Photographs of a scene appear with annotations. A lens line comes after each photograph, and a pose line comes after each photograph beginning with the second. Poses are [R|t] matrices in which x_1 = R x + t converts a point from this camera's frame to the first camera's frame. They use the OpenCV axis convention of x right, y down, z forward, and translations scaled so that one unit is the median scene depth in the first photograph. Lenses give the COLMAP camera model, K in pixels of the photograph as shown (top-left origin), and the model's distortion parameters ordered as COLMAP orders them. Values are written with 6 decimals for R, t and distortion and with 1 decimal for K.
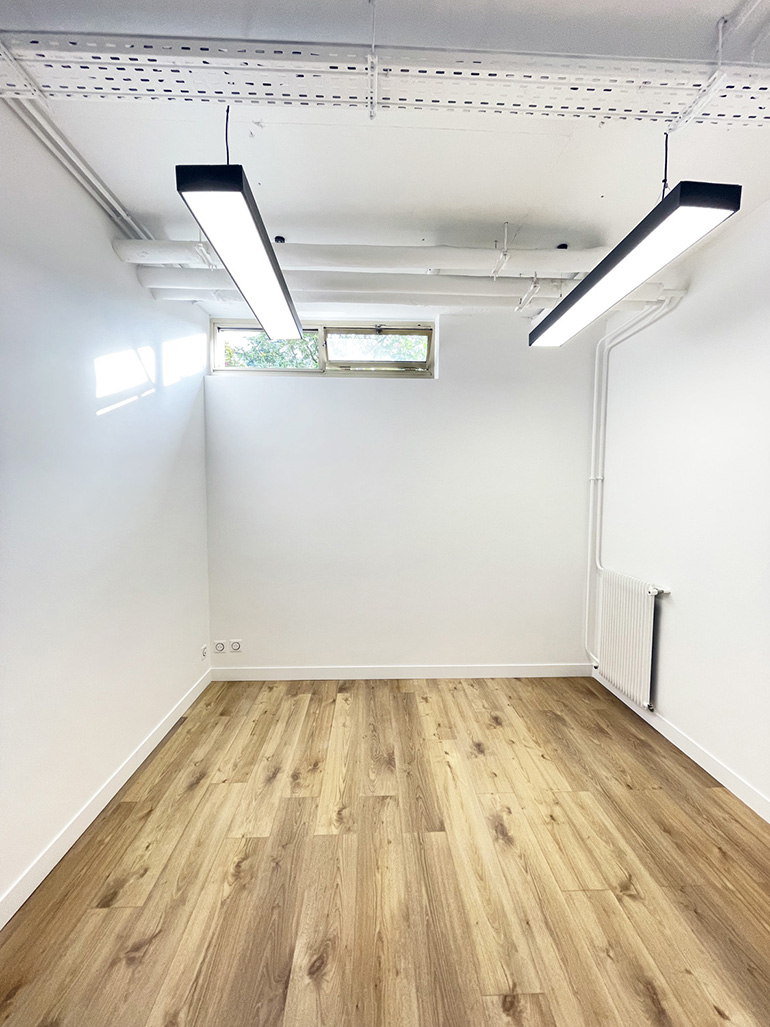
lens RADIAL K [[415.3, 0, 386.6], [0, 415.3, 518.0], [0, 0, 1]] dist [0.000081, -0.000459]
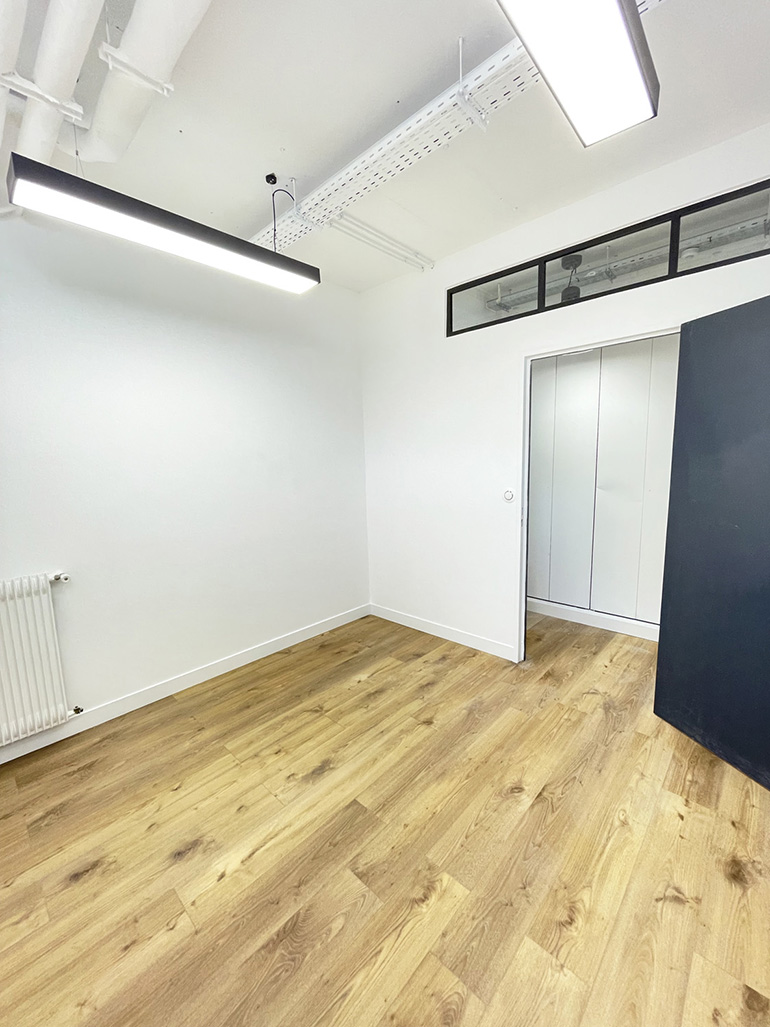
lens RADIAL K [[415.3, 0, 386.6], [0, 415.3, 518.0], [0, 0, 1]] dist [0.000081, -0.000459]
pose [[-0.704906, -0.088216, 0.703793, -0.438102], [0.067835, 0.979303, 0.190692, -0.061837], [-0.706049, 0.182162, -0.684333, 1.208510]]
